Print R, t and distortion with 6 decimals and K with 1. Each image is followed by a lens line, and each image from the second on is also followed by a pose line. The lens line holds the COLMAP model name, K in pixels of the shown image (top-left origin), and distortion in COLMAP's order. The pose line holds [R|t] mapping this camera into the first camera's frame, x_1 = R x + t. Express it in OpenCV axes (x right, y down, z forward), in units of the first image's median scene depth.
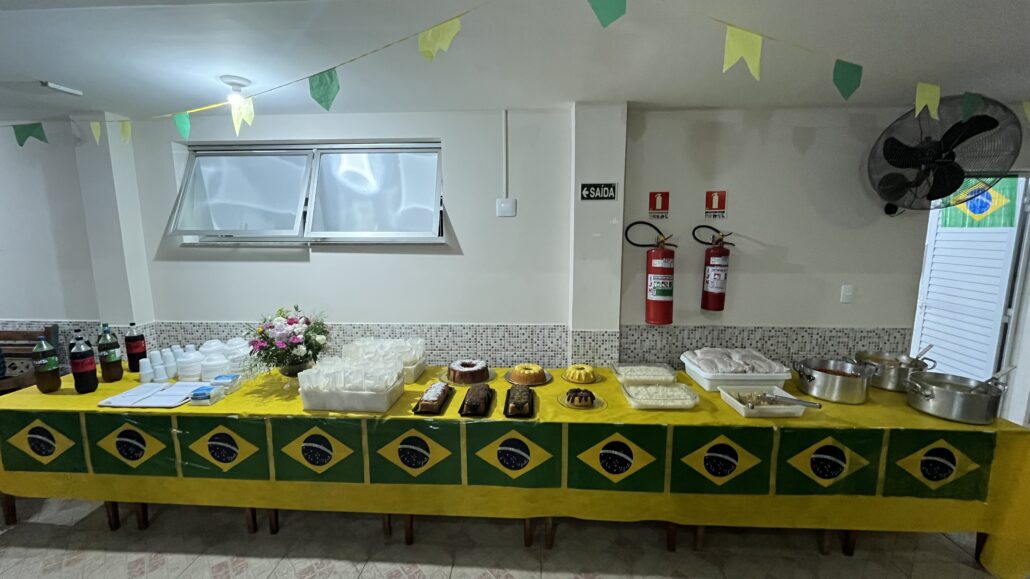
lens RADIAL K [[411.3, 0, 513.7], [0, 411.3, 292.7], [0, 0, 1]] dist [0.000064, 0.000503]
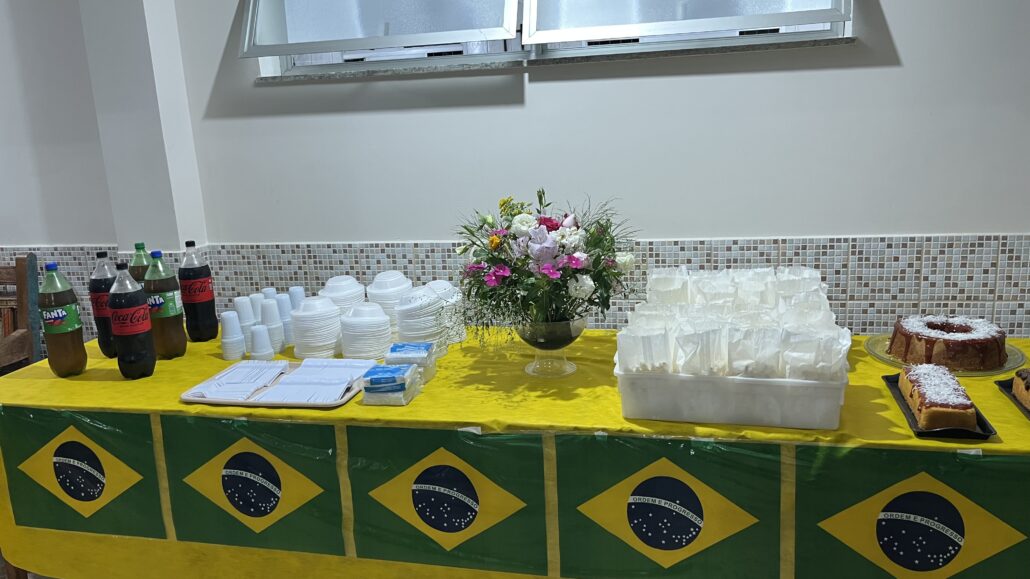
lens RADIAL K [[794.5, 0, 552.4], [0, 794.5, 286.8], [0, 0, 1]] dist [0.054099, -0.042543]
pose [[0.983518, -0.004759, -0.180747, -0.394969], [0.018900, 0.996883, 0.076594, 0.074796], [0.179819, -0.078747, 0.980543, 0.166926]]
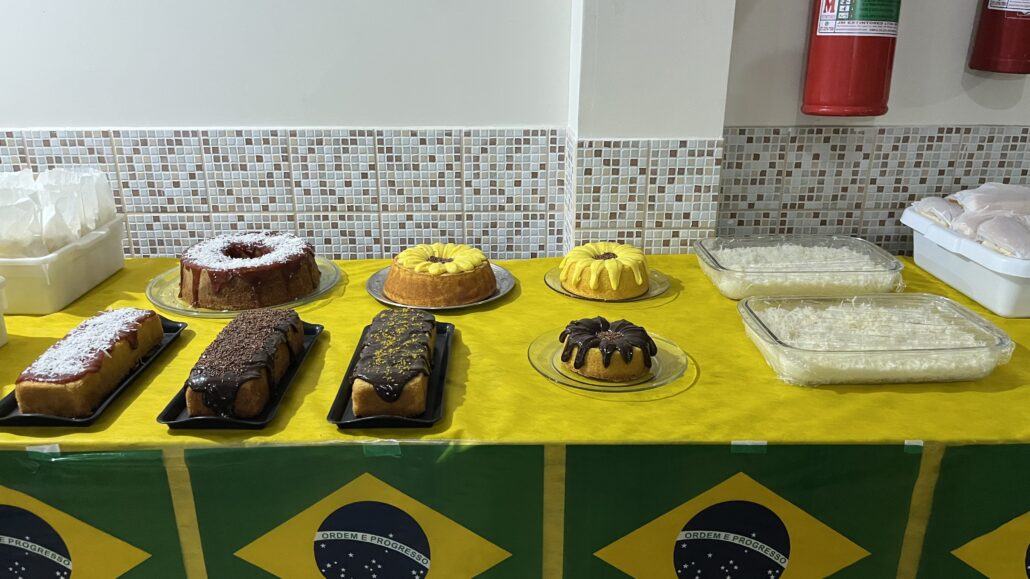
lens RADIAL K [[794.5, 0, 512.0], [0, 794.5, 290.6], [0, 0, 1]] dist [0.054099, -0.042543]
pose [[0.997631, -0.019859, 0.065857, 0.055056], [0.005862, 0.978482, 0.206250, 0.091989], [-0.068535, -0.205375, 0.976281, 0.436194]]
